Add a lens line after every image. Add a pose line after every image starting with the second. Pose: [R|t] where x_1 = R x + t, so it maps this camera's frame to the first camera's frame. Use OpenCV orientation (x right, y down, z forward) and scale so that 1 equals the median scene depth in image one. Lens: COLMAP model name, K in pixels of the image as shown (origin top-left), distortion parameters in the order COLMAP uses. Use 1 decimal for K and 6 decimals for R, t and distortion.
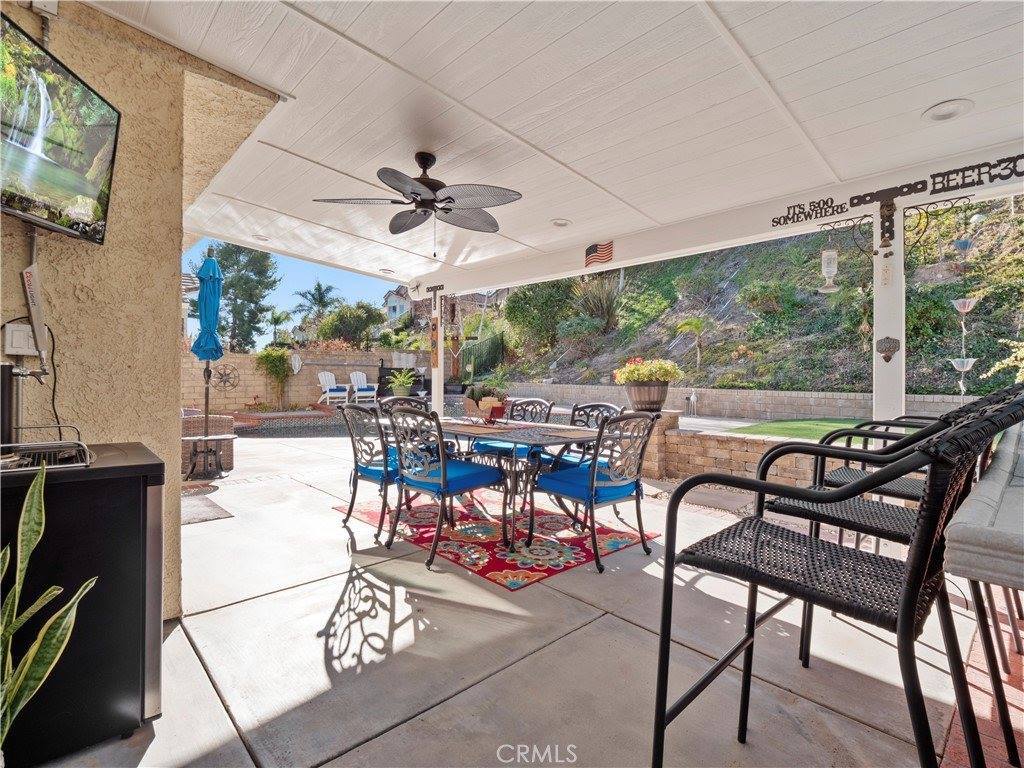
lens RADIAL K [[517.9, 0, 512.0], [0, 517.9, 384.0], [0, 0, 1]] dist [0.030128, -0.000089]
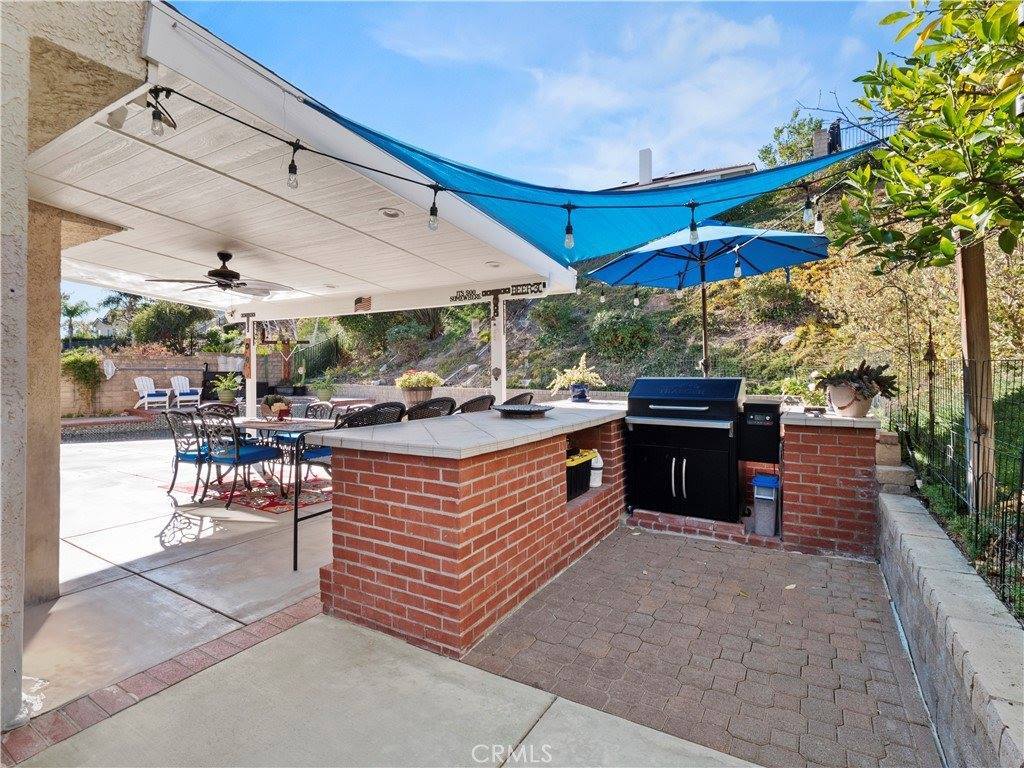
lens RADIAL K [[503.5, 0, 512.2], [0, 503.5, 378.5], [0, 0, 1]] dist [-0.003866, -0.013632]
pose [[0.956380, -0.011690, 0.291891, 0.161146], [0.013595, 0.999897, -0.004497, -0.026797], [-0.291809, 0.008269, 0.956441, -0.521983]]
